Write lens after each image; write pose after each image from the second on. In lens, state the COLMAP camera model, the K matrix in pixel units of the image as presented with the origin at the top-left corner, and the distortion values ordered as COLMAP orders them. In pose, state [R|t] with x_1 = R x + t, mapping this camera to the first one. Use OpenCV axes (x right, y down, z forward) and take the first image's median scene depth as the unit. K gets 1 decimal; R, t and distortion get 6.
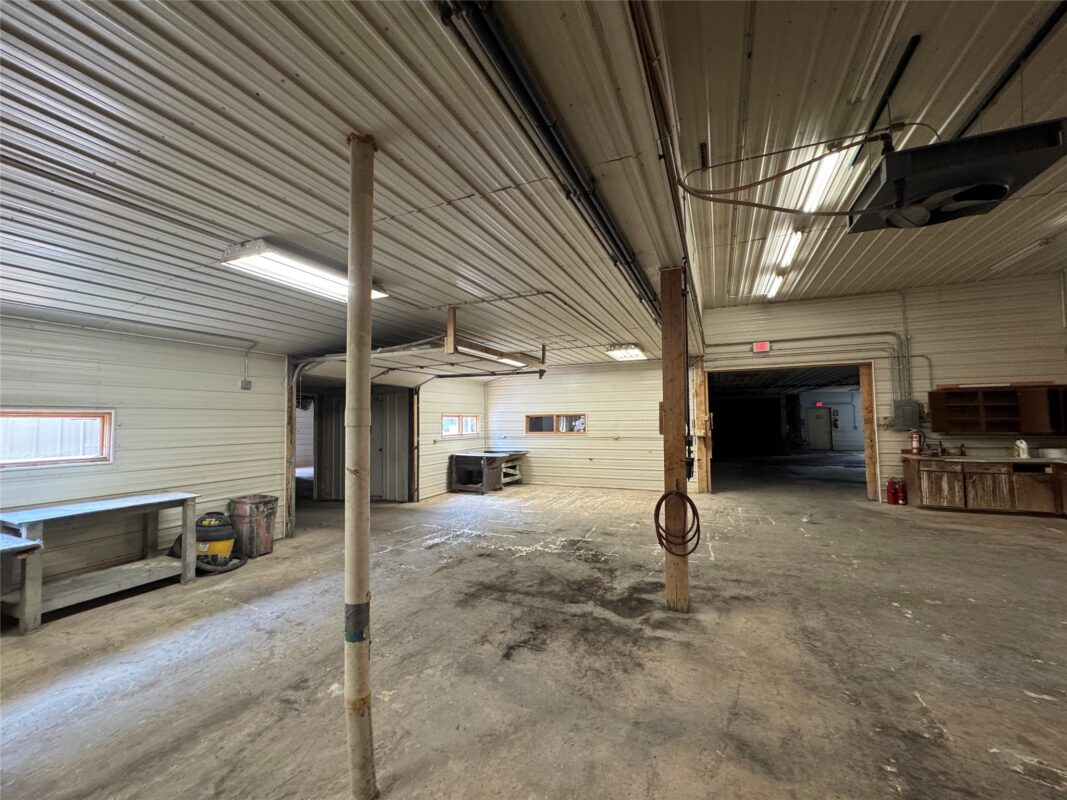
lens RADIAL K [[426.6, 0, 533.5], [0, 426.6, 400.0], [0, 0, 1]] dist [0.000310, 0.000065]
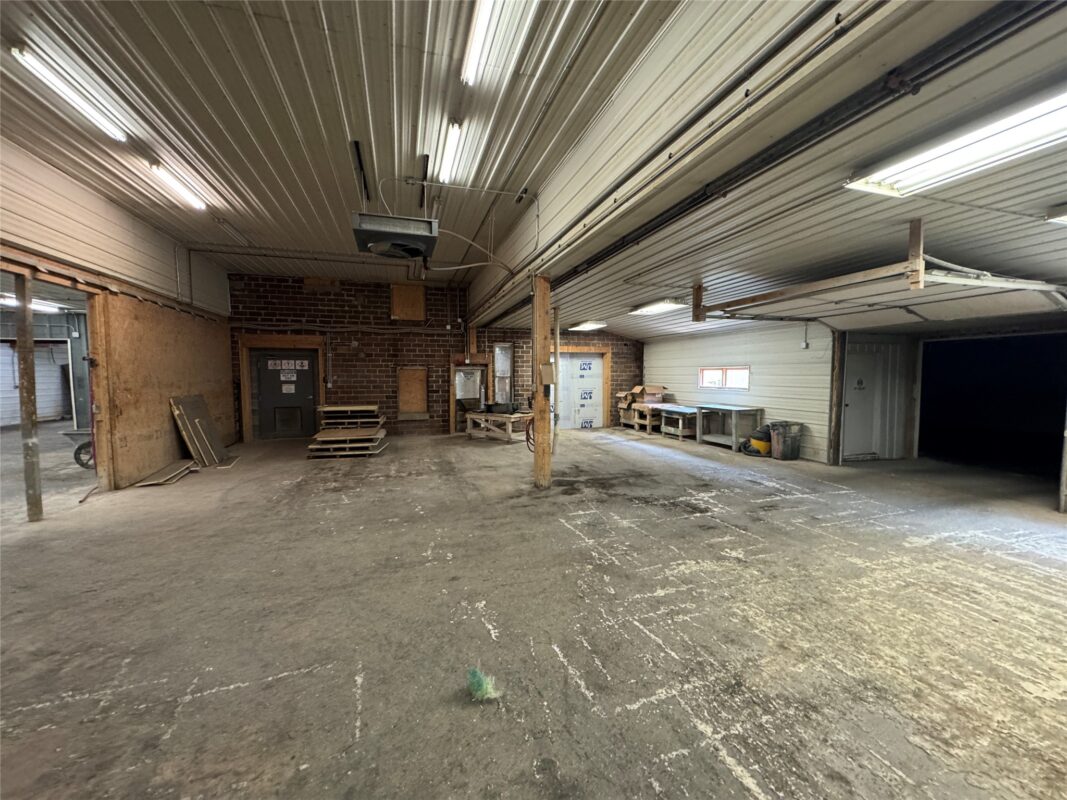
lens RADIAL K [[426.6, 0, 533.5], [0, 426.6, 400.0], [0, 0, 1]] dist [0.000310, 0.000065]
pose [[-0.755378, 0.052556, -0.653178, 1.068851], [0.043972, 0.998597, 0.029496, 0.071700], [0.653812, -0.006441, -0.756629, 1.669724]]
